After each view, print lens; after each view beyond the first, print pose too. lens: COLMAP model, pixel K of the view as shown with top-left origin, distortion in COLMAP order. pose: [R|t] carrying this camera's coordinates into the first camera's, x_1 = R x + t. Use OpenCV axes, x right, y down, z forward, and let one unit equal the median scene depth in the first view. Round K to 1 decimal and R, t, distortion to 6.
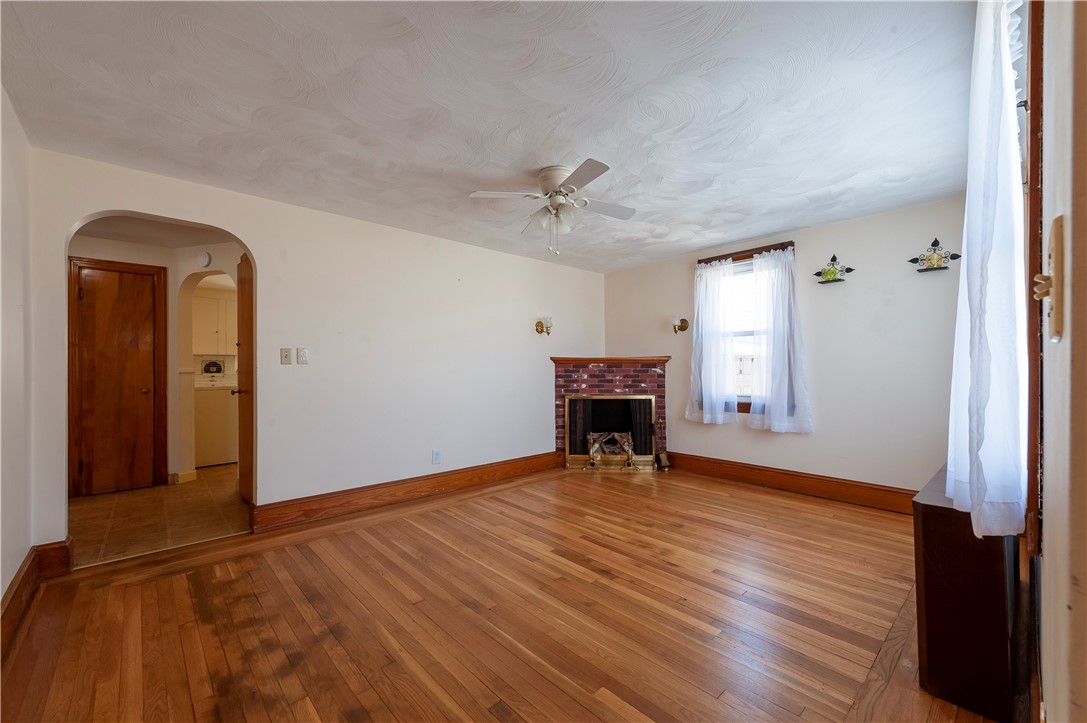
lens RADIAL K [[445.6, 0, 543.5], [0, 445.6, 361.5], [0, 0, 1]] dist [0.019925, -0.000233]
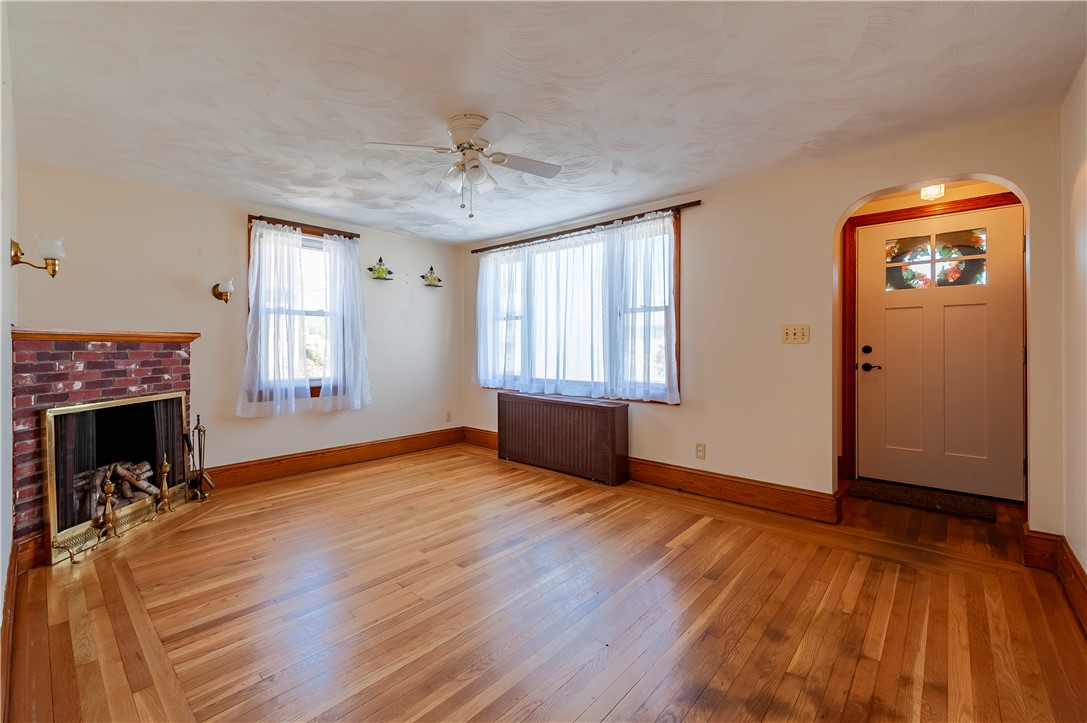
lens RADIAL K [[445.6, 0, 543.5], [0, 445.6, 361.5], [0, 0, 1]] dist [0.019925, -0.000233]
pose [[-0.103778, -0.023849, 0.994314, -0.475917], [-0.015673, 0.999628, 0.022341, 0.008514], [-0.994477, -0.013266, -0.104113, 0.540897]]
